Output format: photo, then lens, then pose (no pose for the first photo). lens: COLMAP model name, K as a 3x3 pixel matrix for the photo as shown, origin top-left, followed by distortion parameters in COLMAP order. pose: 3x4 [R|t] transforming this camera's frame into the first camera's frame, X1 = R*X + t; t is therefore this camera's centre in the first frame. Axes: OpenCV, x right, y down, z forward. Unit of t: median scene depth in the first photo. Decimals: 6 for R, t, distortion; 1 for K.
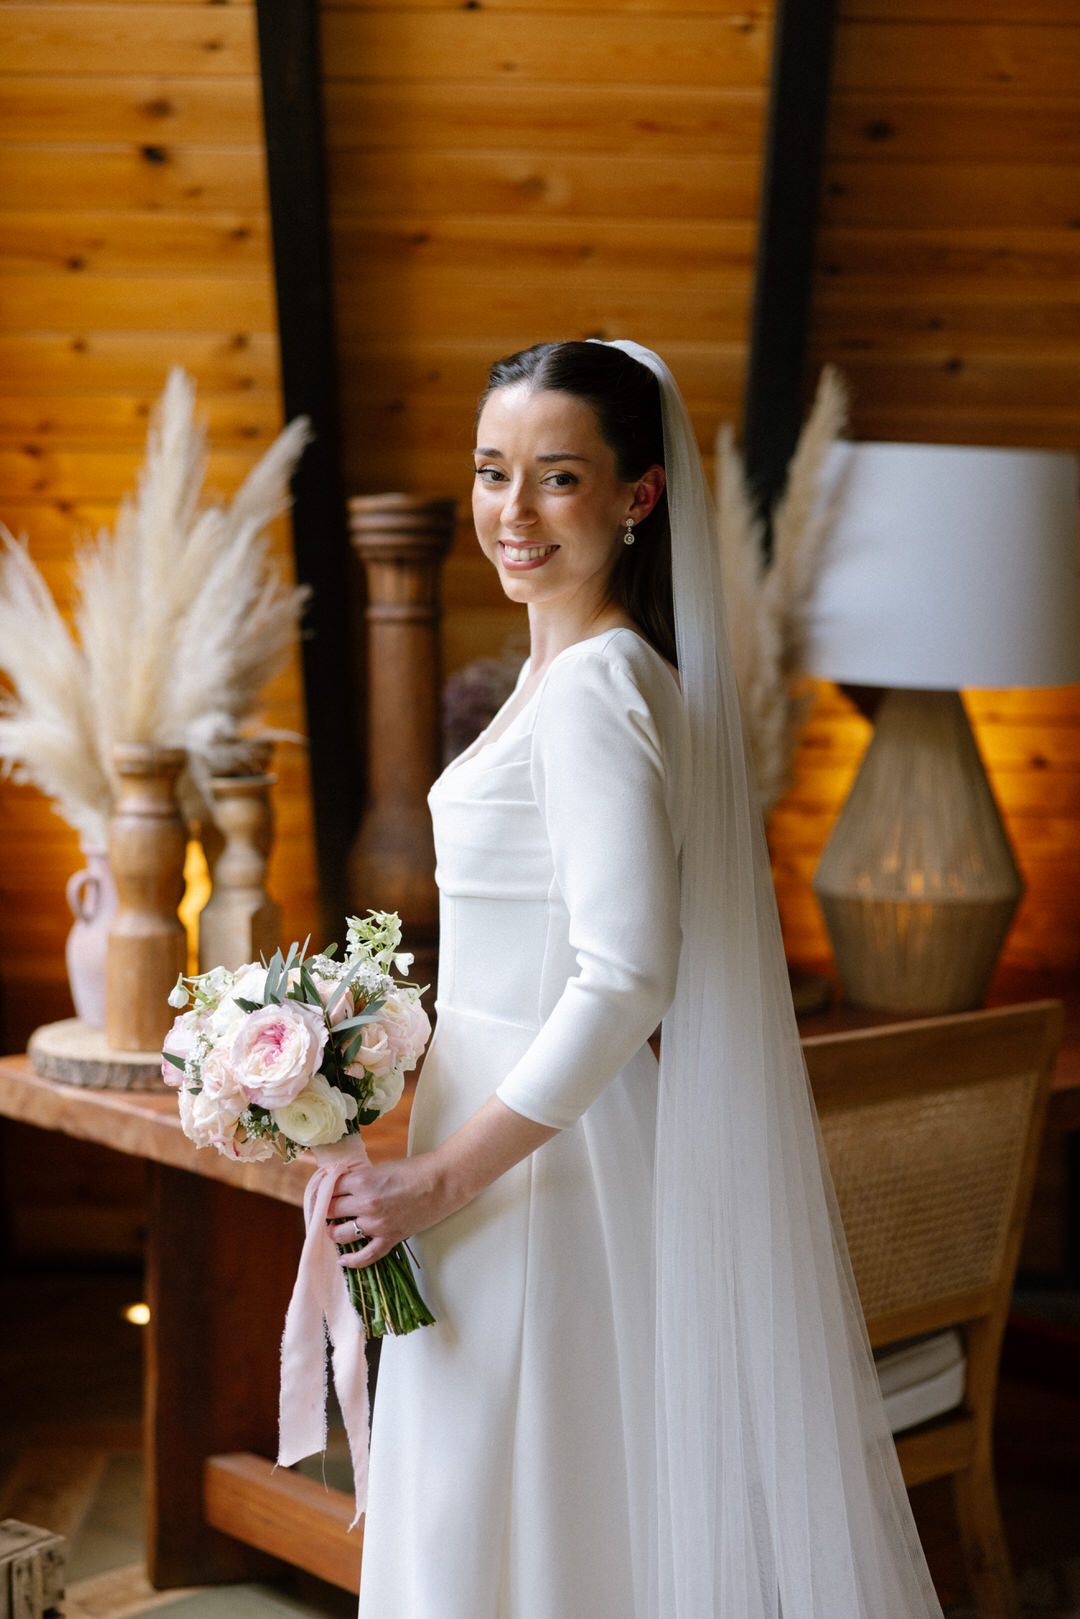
lens RADIAL K [[3210.2, 0, 532.5], [0, 3210.2, 807.8], [0, 0, 1]] dist [0.009871, 0.000000]
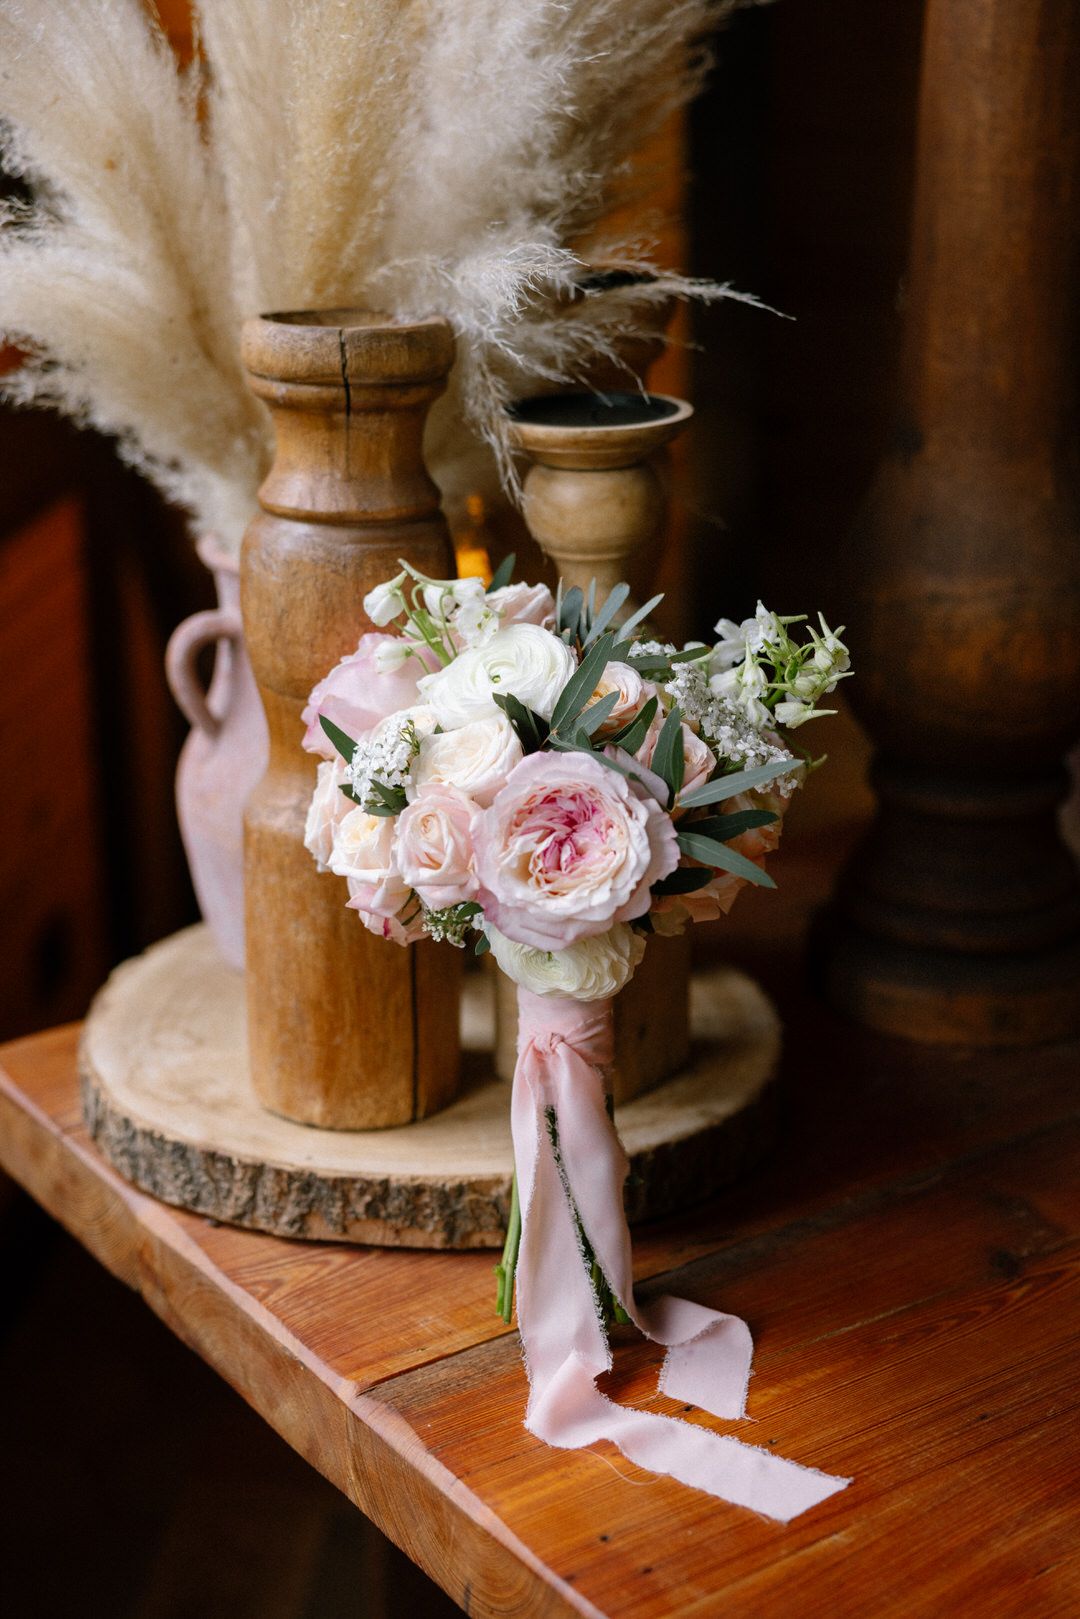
lens RADIAL K [[2516.7, 0, 547.8], [0, 2516.7, 810.6], [0, 0, 1]] dist [0.044513, 0.000000]
pose [[0.996080, 0.024546, -0.084982, -0.069994], [-0.004055, 0.972388, 0.233337, -0.031533], [0.088363, -0.232077, 0.968675, 0.704275]]
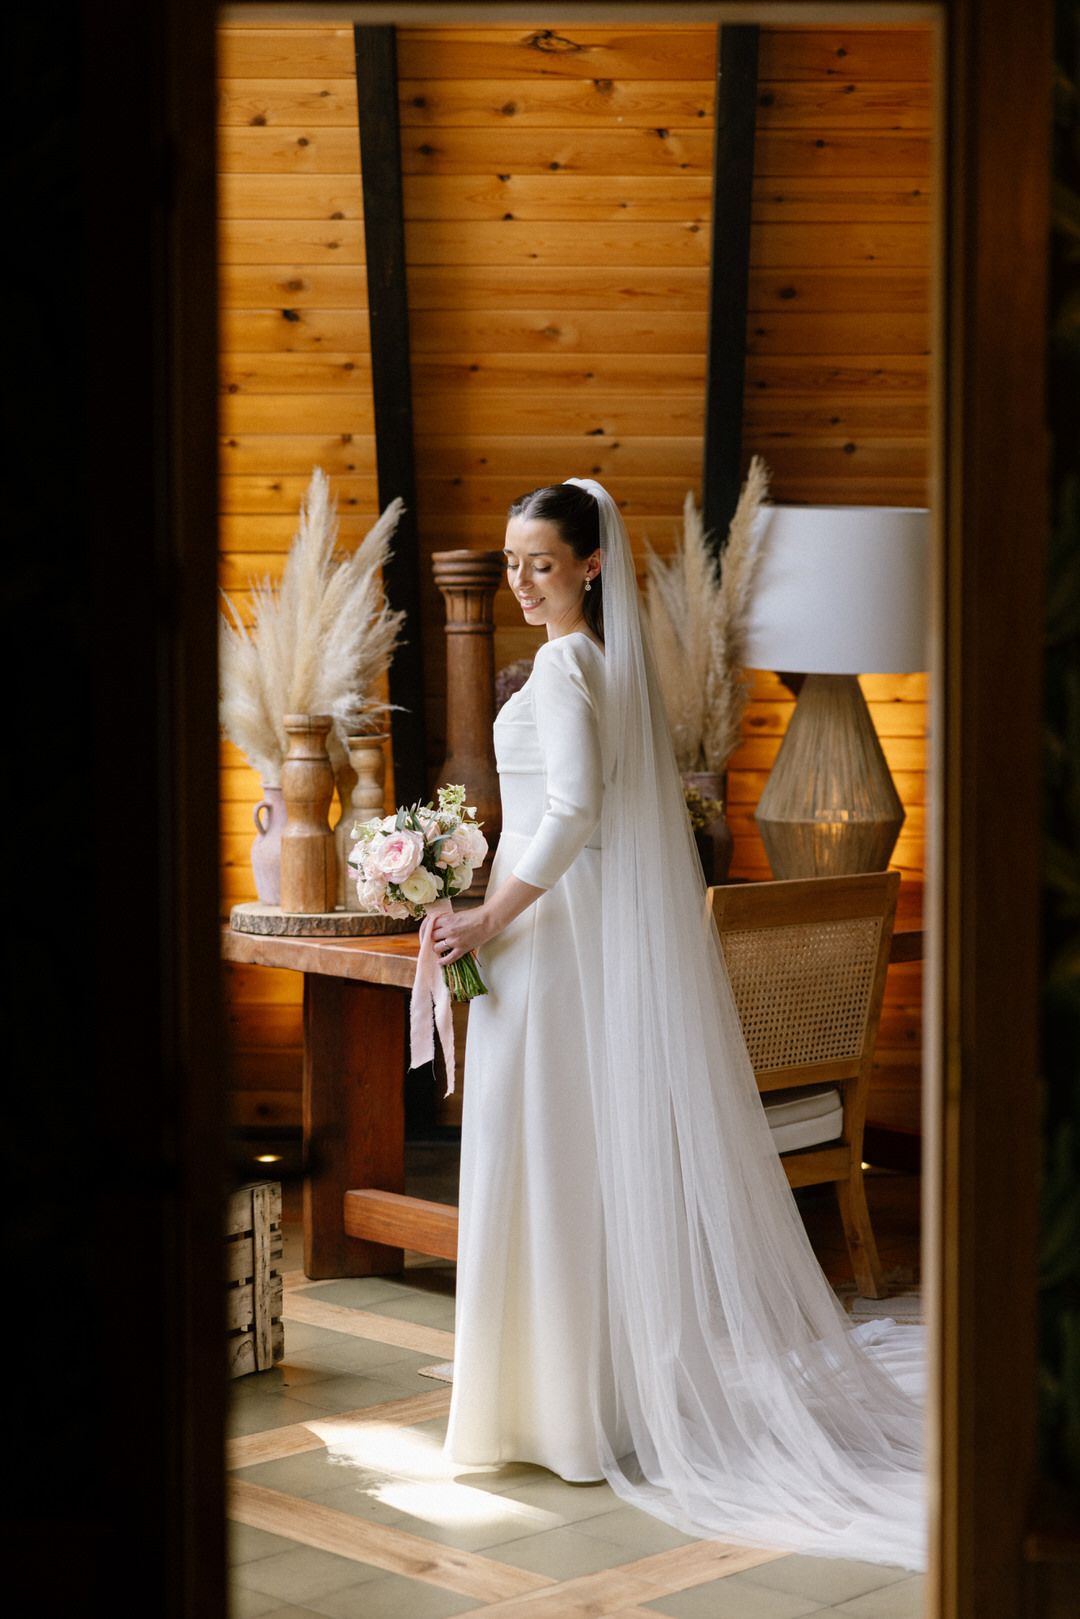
lens RADIAL K [[5421.6, 0, 546.0], [0, 5421.6, 817.7], [0, 0, 1]] dist [1.111911, 0.000000]
pose [[0.999442, -0.017330, -0.028559, 0.070553], [0.016304, 0.999227, -0.035767, 0.125133], [0.029156, 0.035281, 0.998952, -1.612241]]
